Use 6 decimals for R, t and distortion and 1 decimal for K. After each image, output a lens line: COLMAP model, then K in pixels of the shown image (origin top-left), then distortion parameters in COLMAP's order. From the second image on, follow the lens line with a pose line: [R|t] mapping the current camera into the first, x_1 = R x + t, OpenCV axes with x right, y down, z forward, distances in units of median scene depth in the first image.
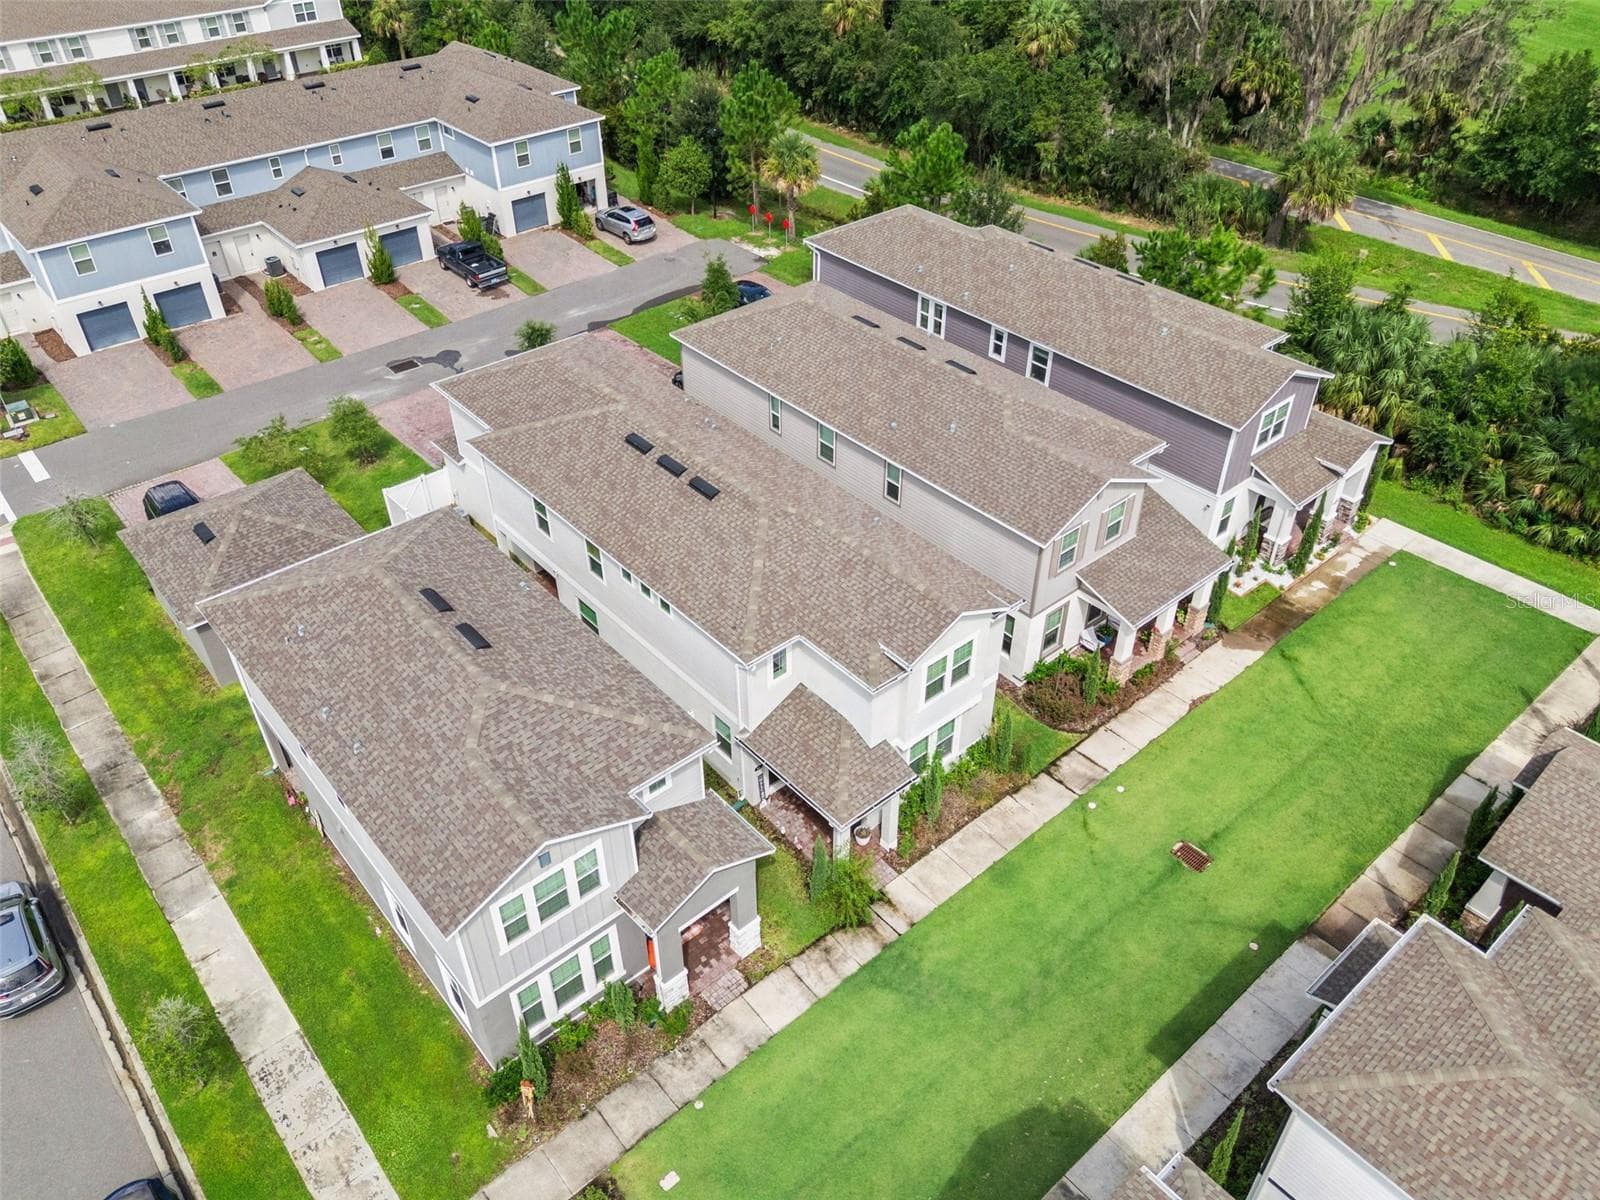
lens RADIAL K [[1193.3, 0, 798.4], [0, 1193.3, 601.7], [0, 0, 1]] dist [0.047958, -0.039468]
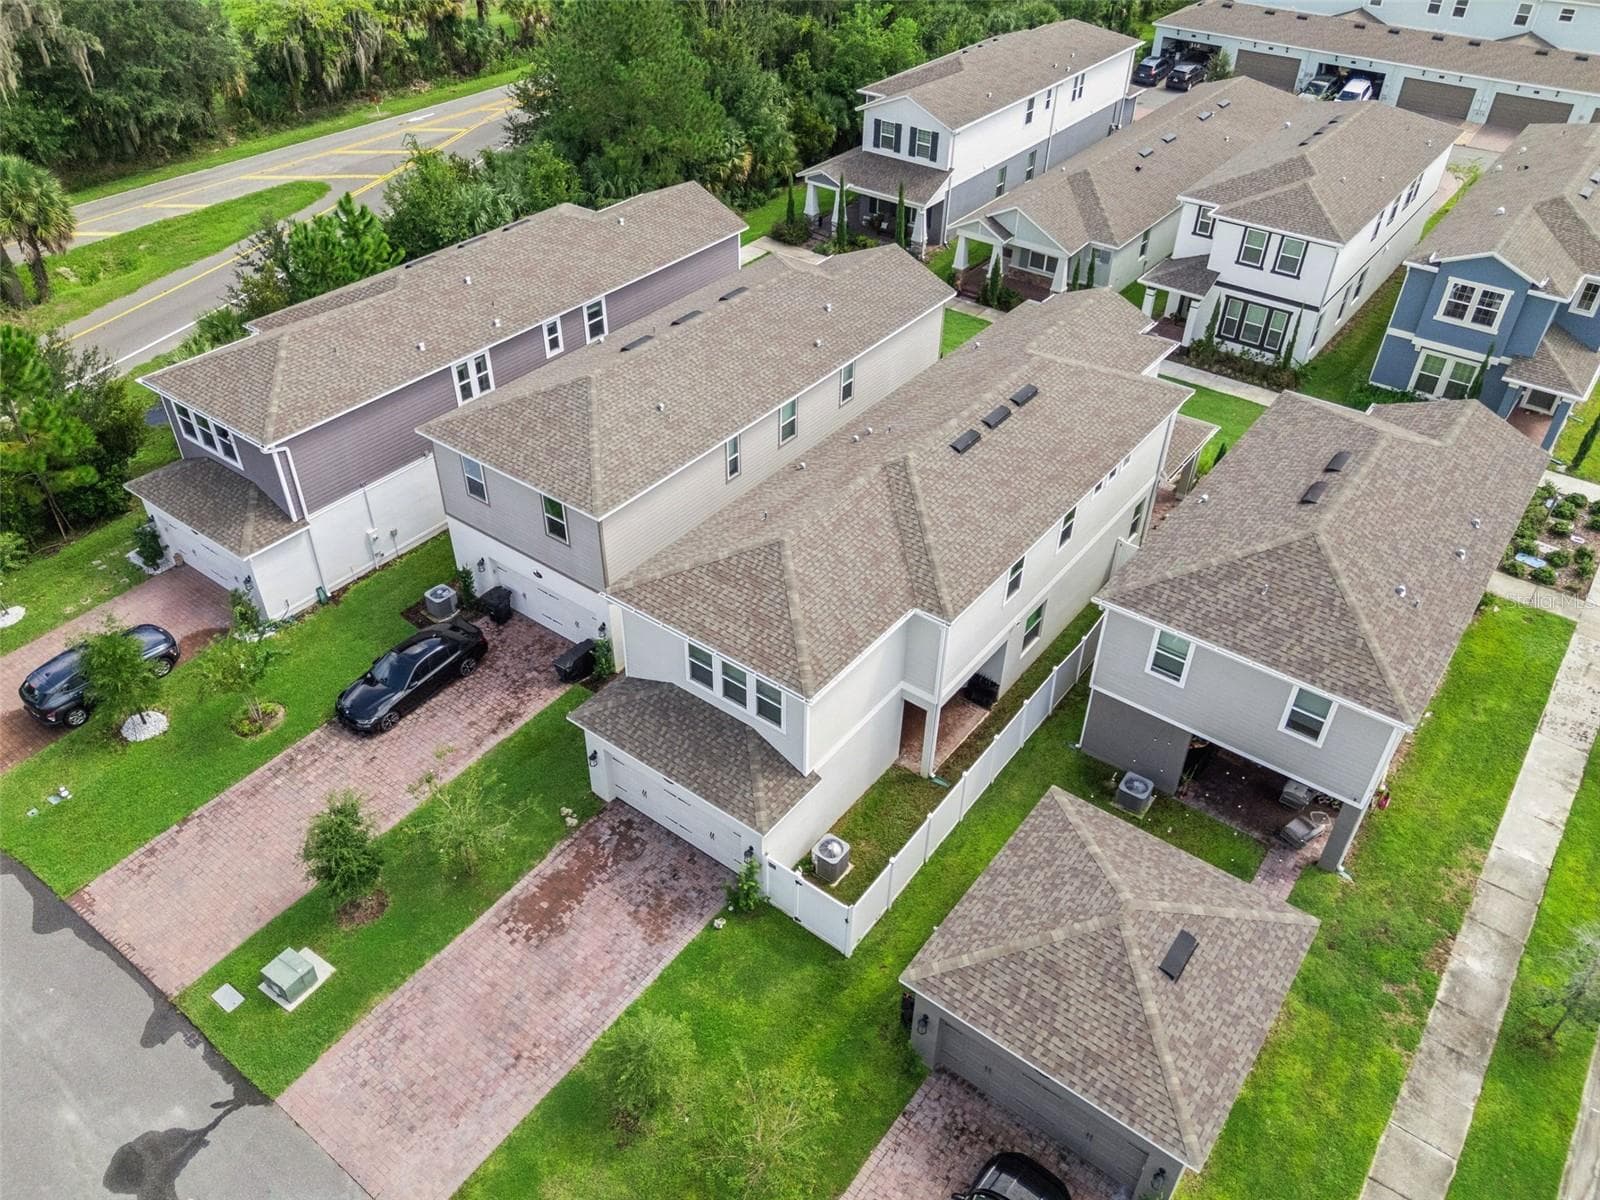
lens RADIAL K [[1193.3, 0, 812.6], [0, 1193.3, 594.5], [0, 0, 1]] dist [0.047958, -0.039468]
pose [[-0.223639, -0.597254, 0.770242, -0.775151], [0.589495, 0.546452, 0.594884, -0.600580], [-0.776197, 0.587093, 0.229870, 0.855886]]
